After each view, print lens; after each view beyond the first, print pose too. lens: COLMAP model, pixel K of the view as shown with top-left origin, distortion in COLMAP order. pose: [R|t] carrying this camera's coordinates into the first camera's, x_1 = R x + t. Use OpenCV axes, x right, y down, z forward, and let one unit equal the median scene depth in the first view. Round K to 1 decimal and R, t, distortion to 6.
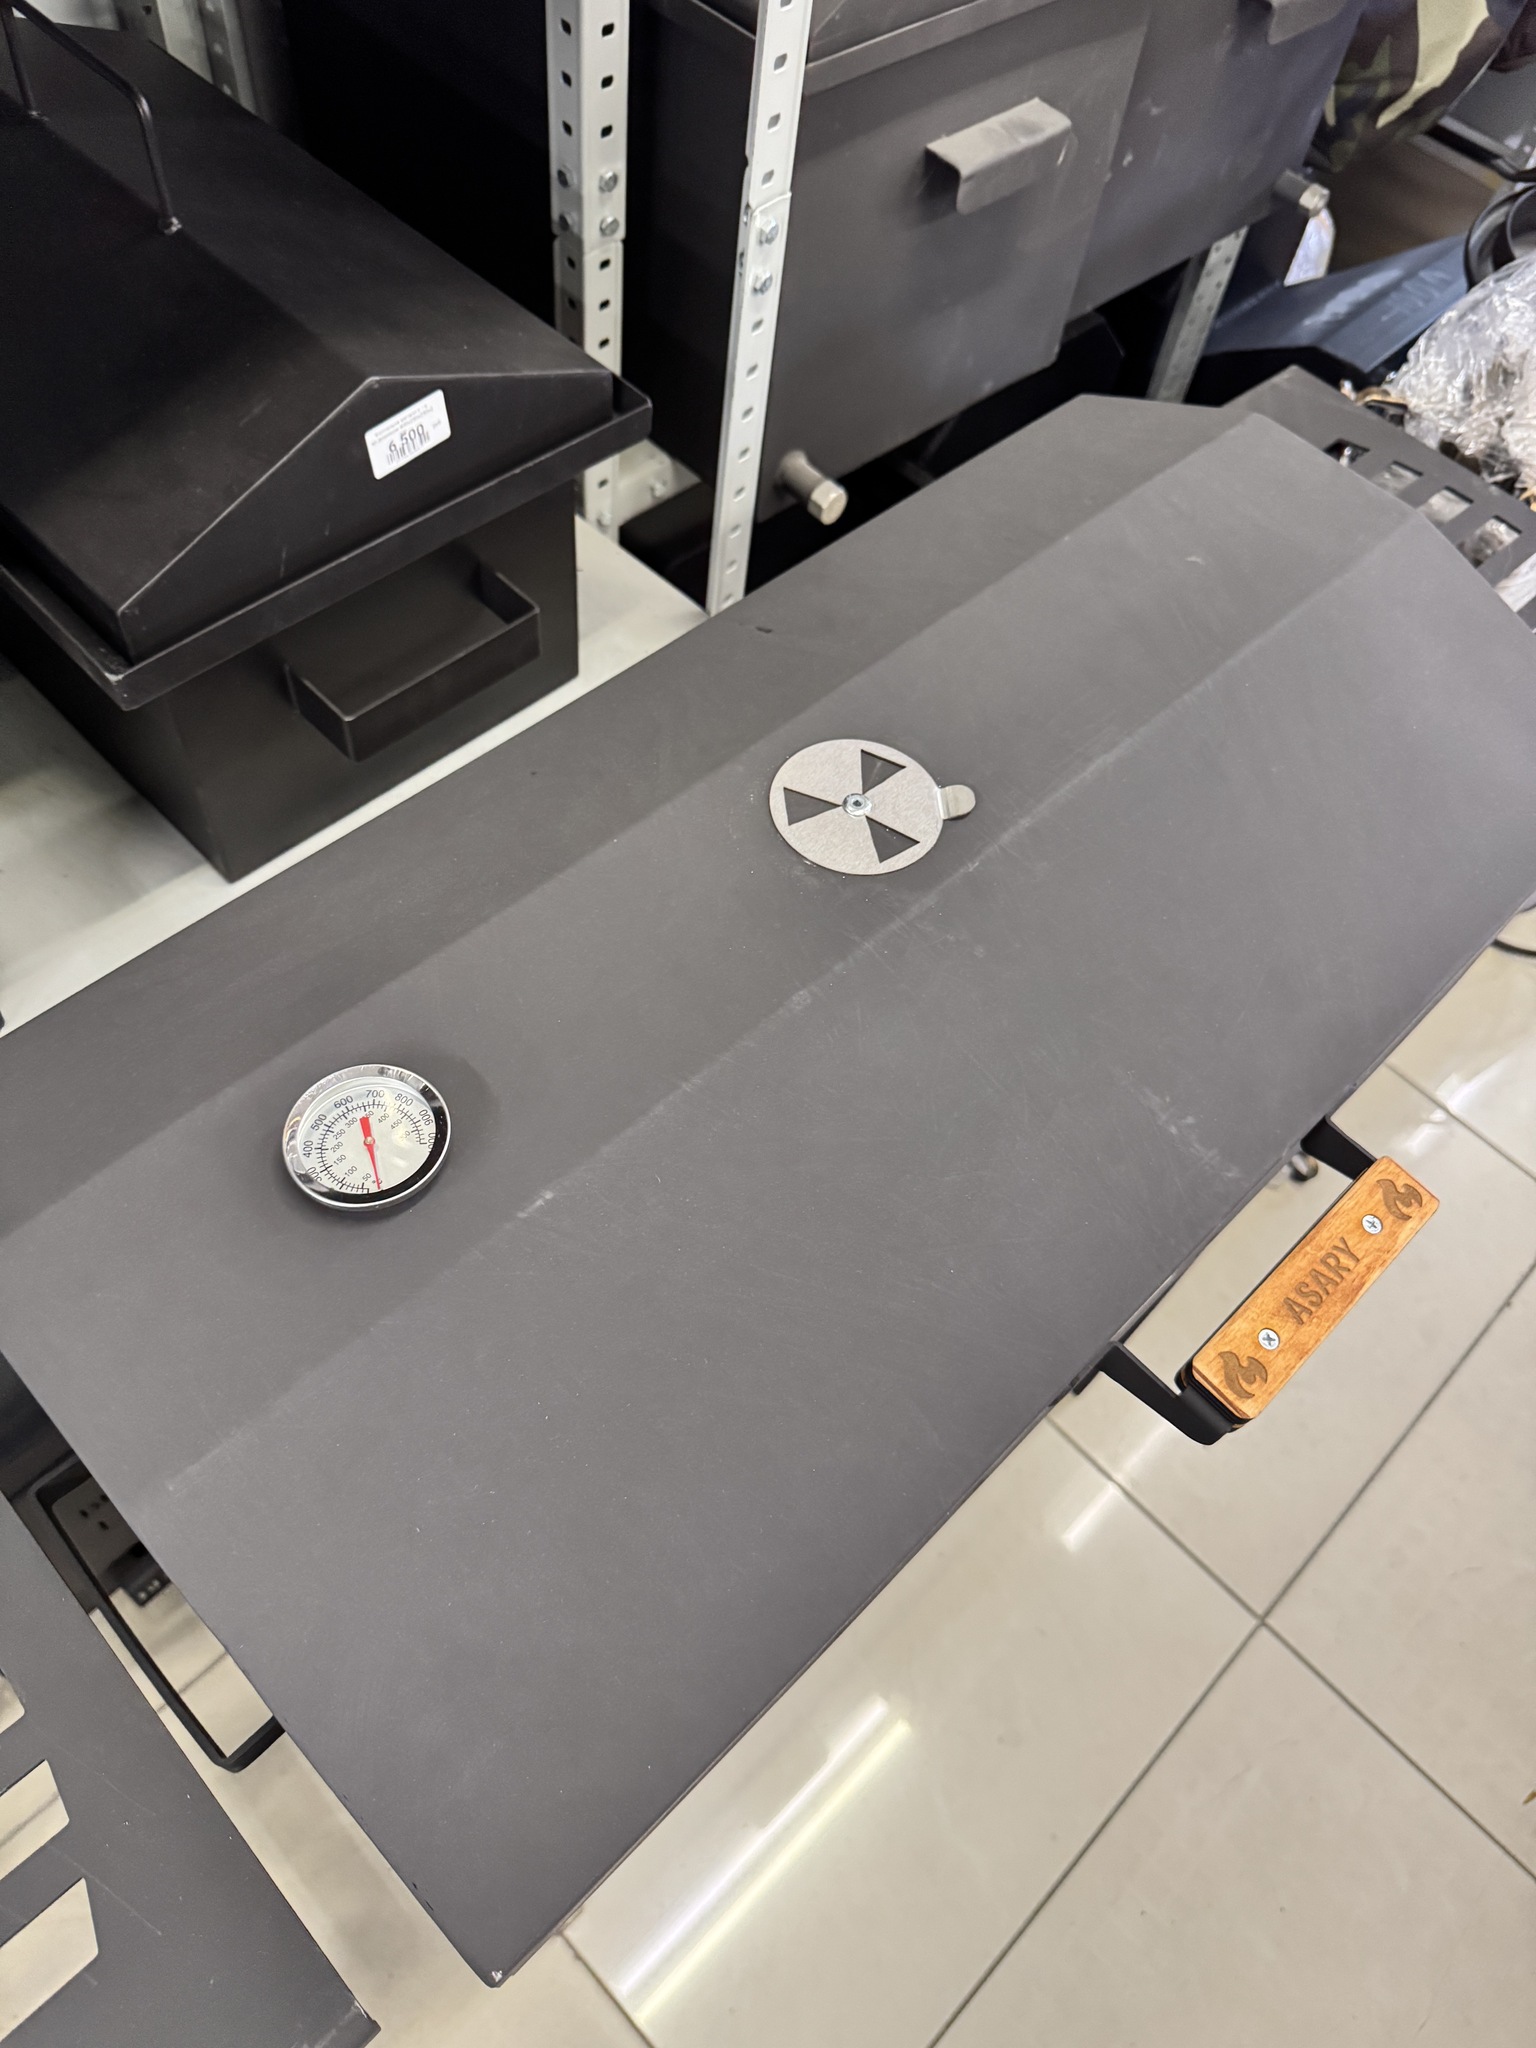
lens RADIAL K [[1468.1, 0, 770.9], [0, 1468.1, 1026.7], [0, 0, 1]] dist [-0.001853, -0.008324]
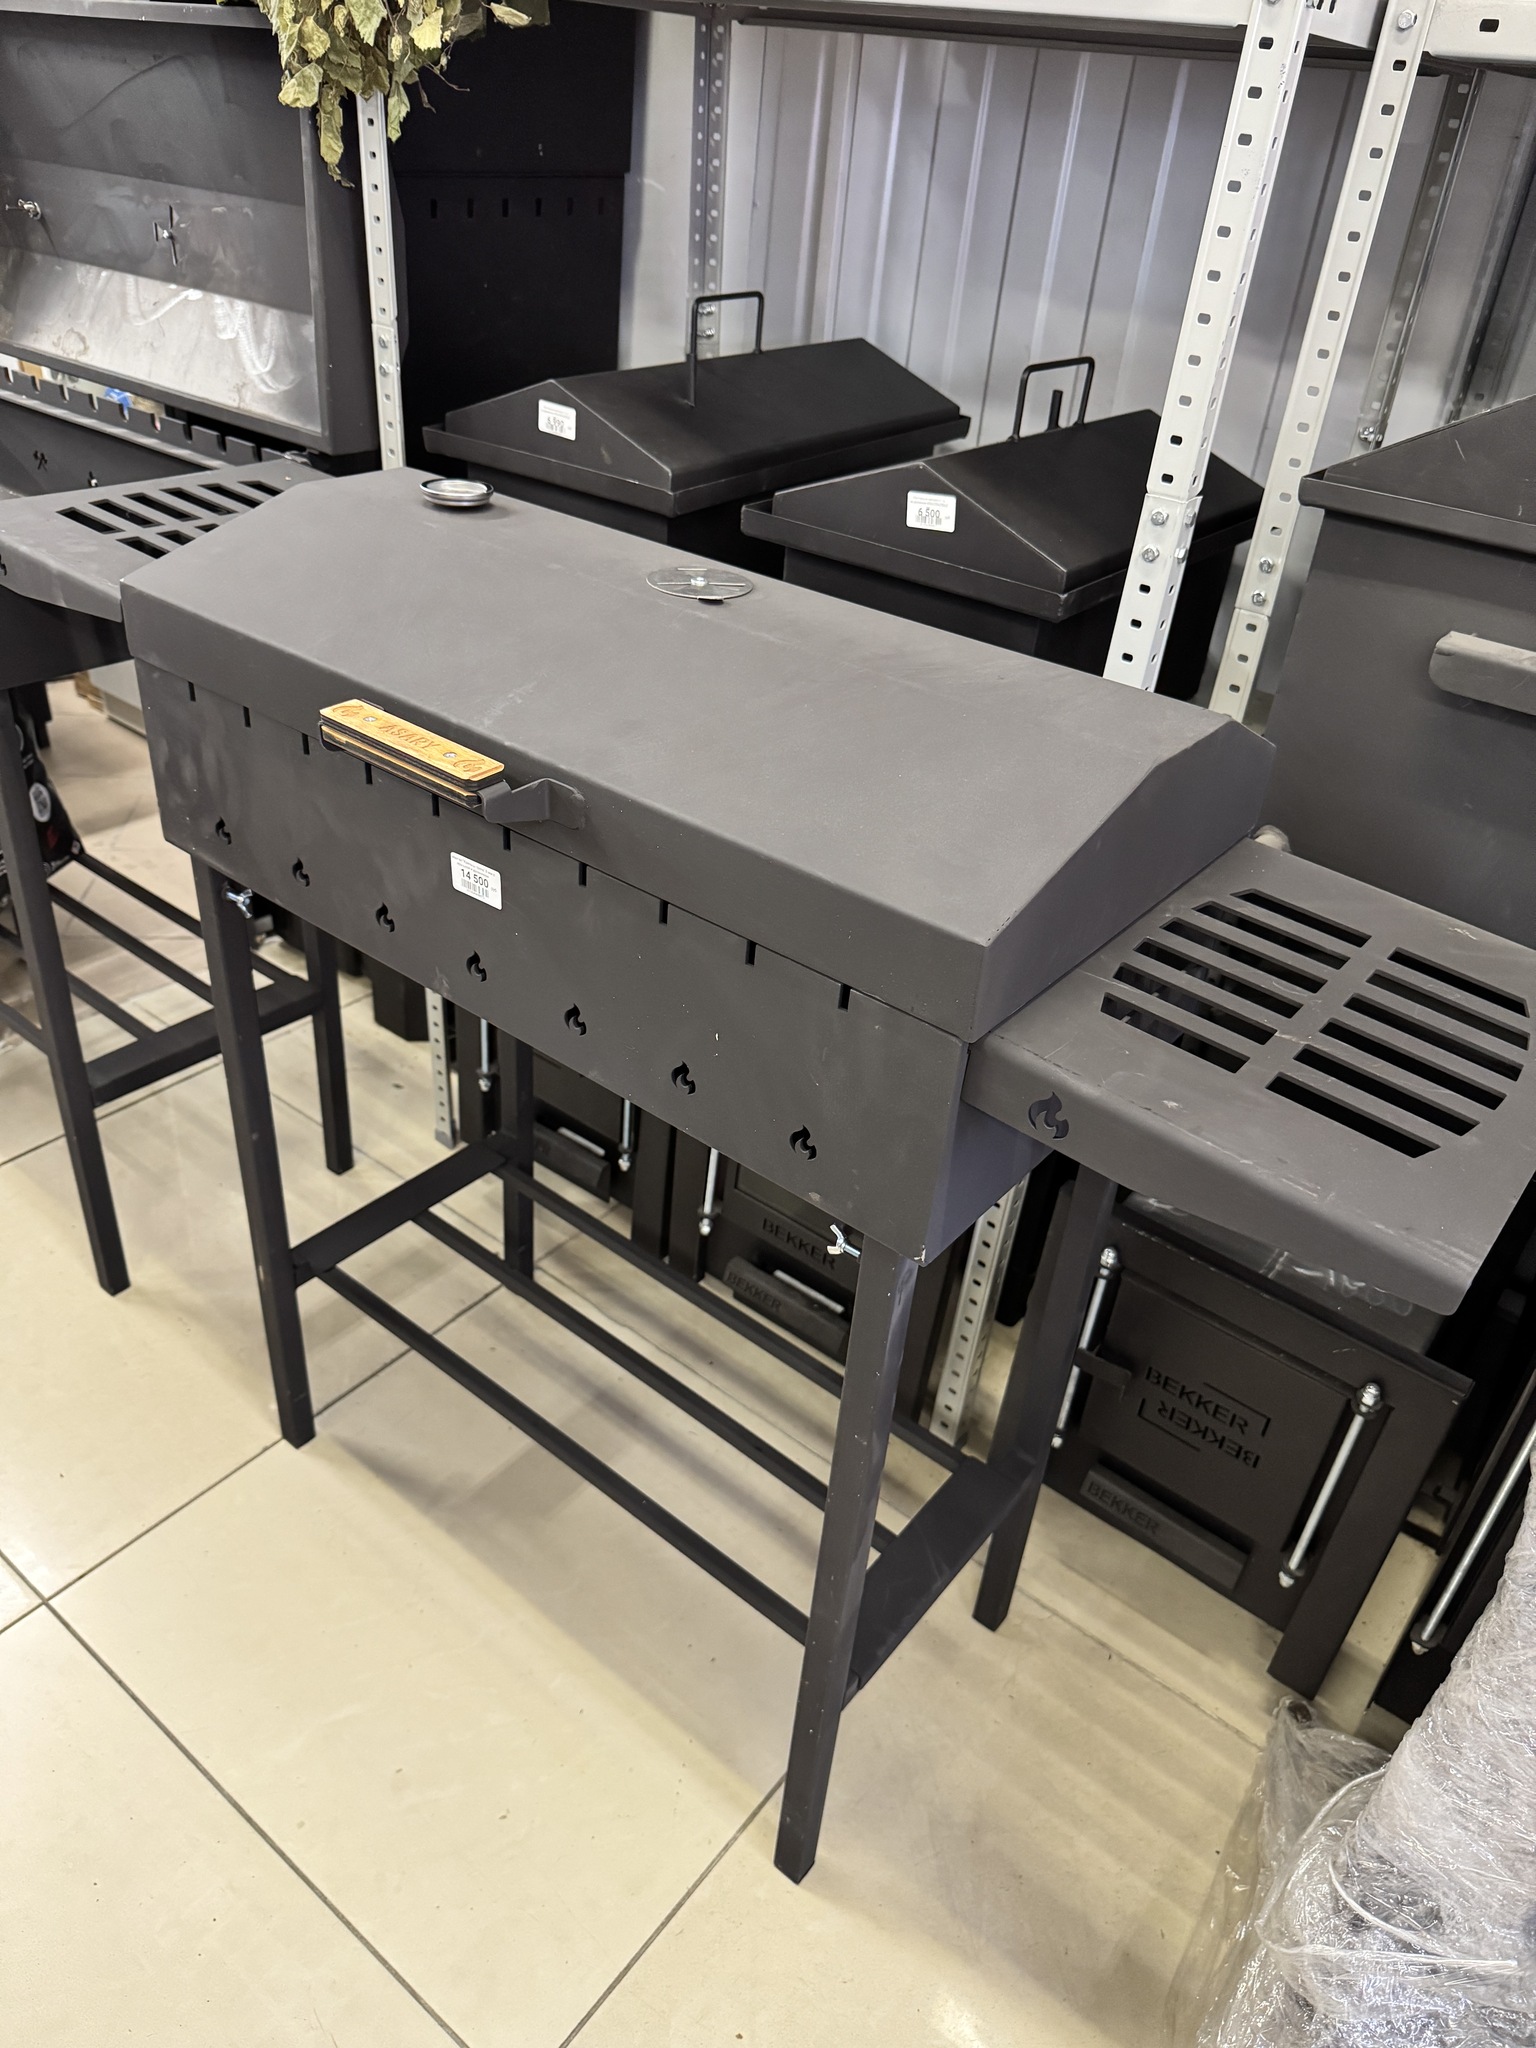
lens RADIAL K [[1481.6, 0, 768.0], [0, 1481.6, 1024.0], [0, 0, 1]] dist [0.002553, -0.002181]
pose [[0.133726, 0.462906, -0.876262, 1.217665], [-0.867655, 0.481922, 0.122175, -0.126501], [0.478845, 0.743955, 0.466088, 0.430442]]
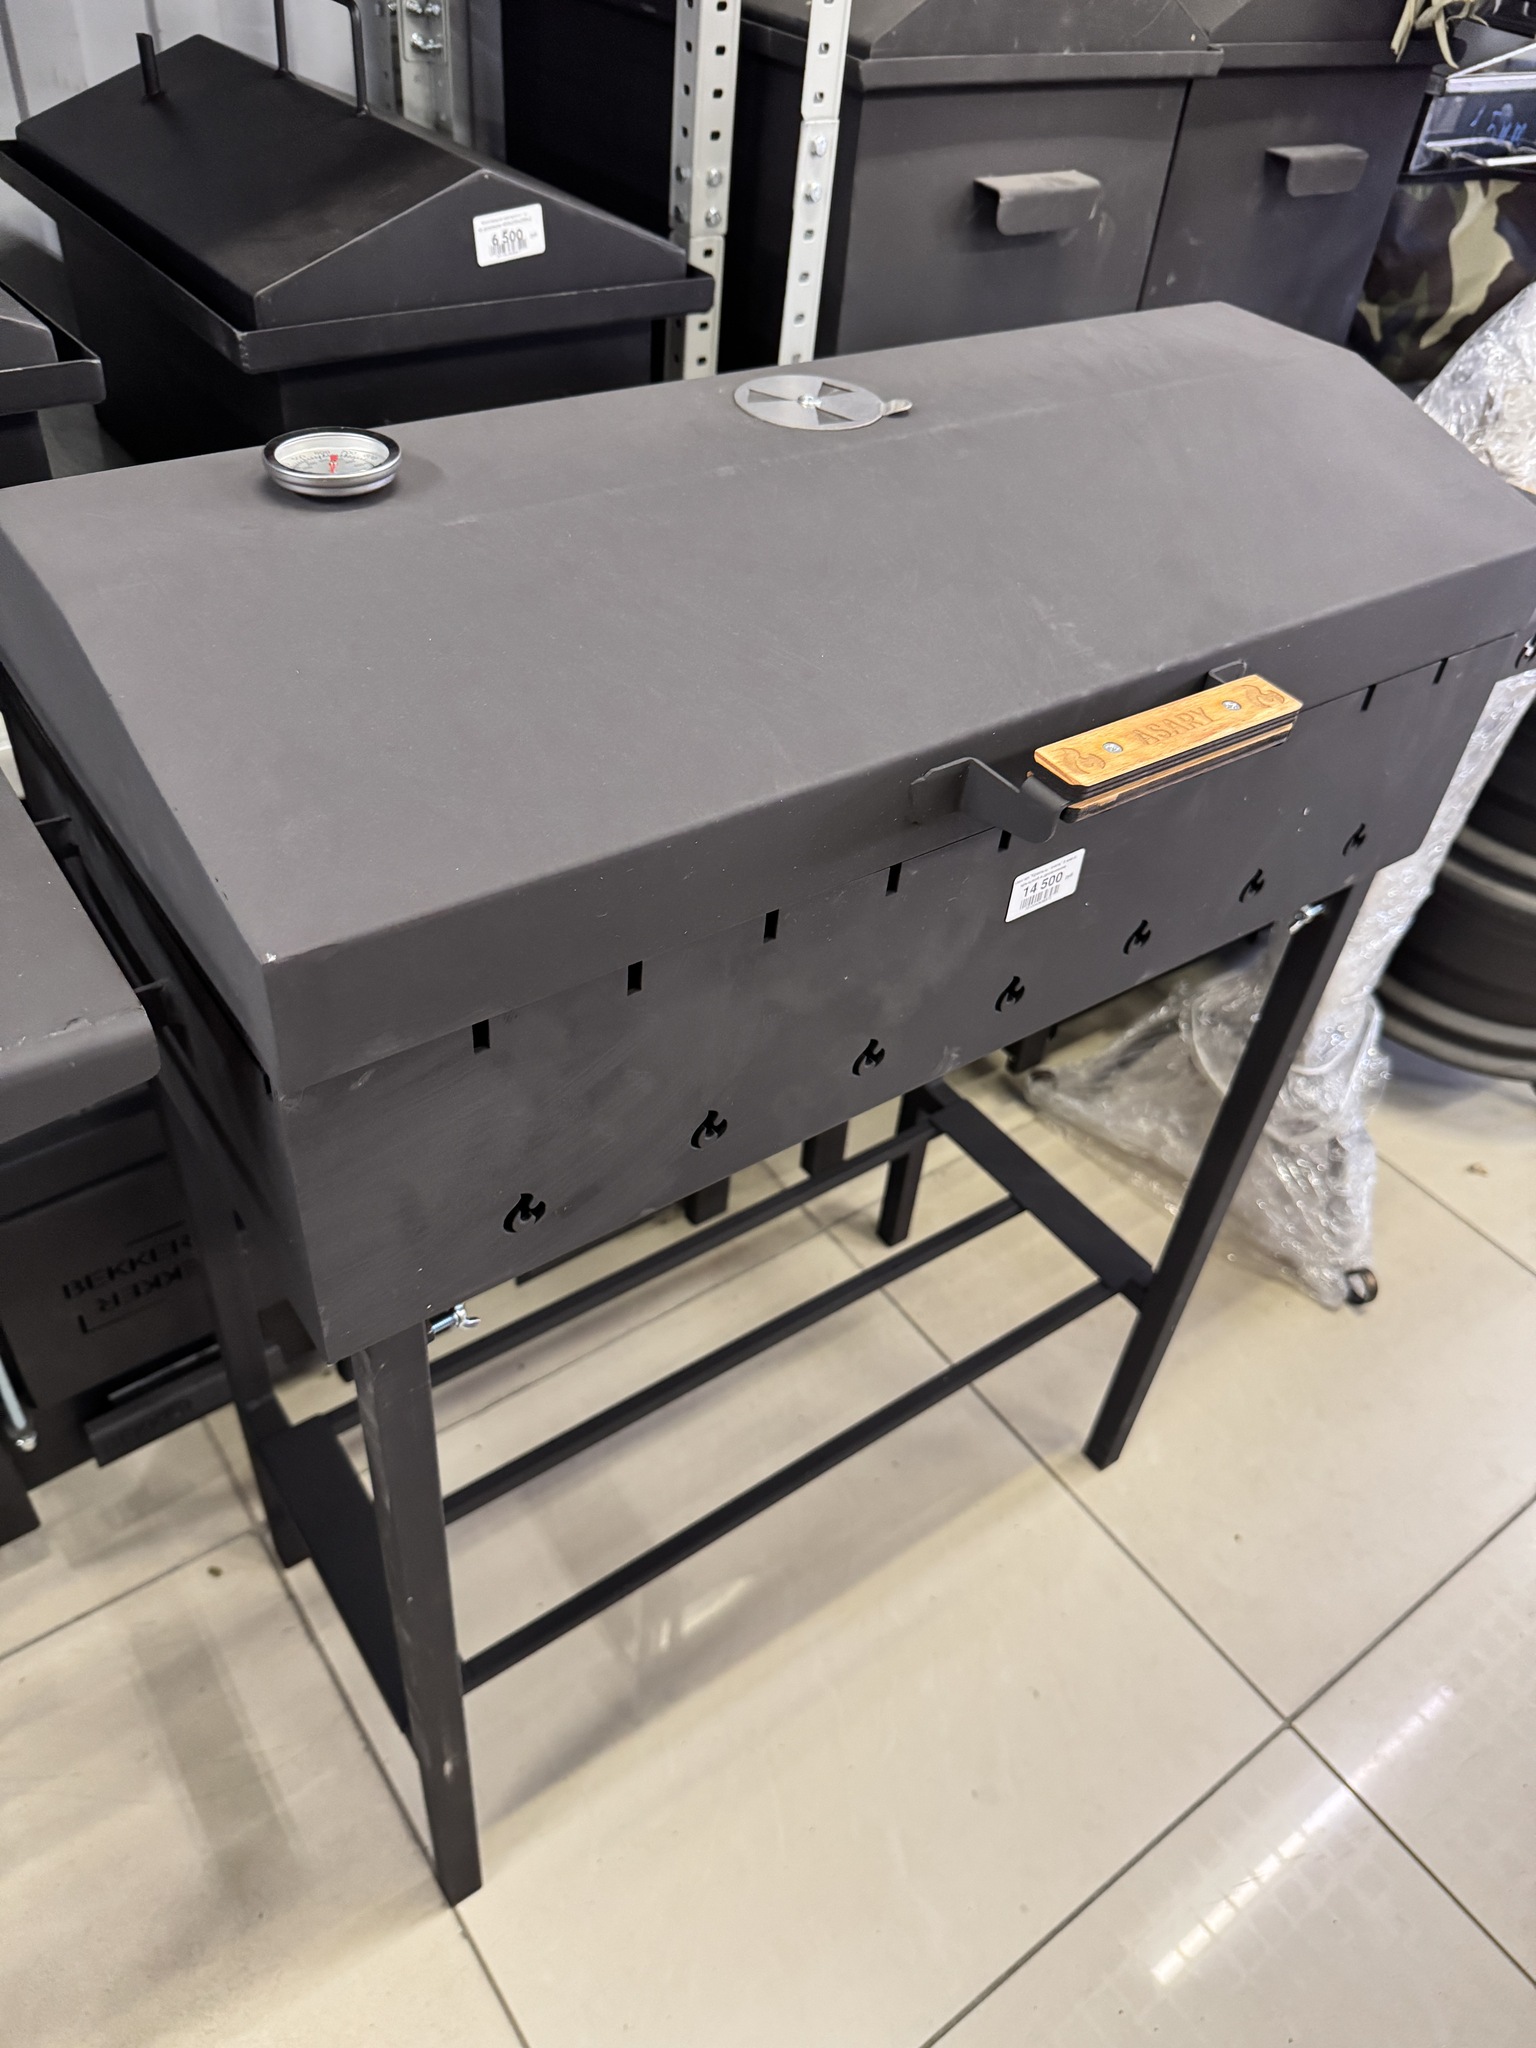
lens RADIAL K [[1468.1, 0, 770.9], [0, 1468.1, 1026.7], [0, 0, 1]] dist [-0.001853, -0.008324]
pose [[0.989360, 0.087691, -0.116088, 0.143198], [-0.117086, 0.953542, -0.277575, 0.449863], [0.086354, 0.288214, 0.953664, 0.011714]]
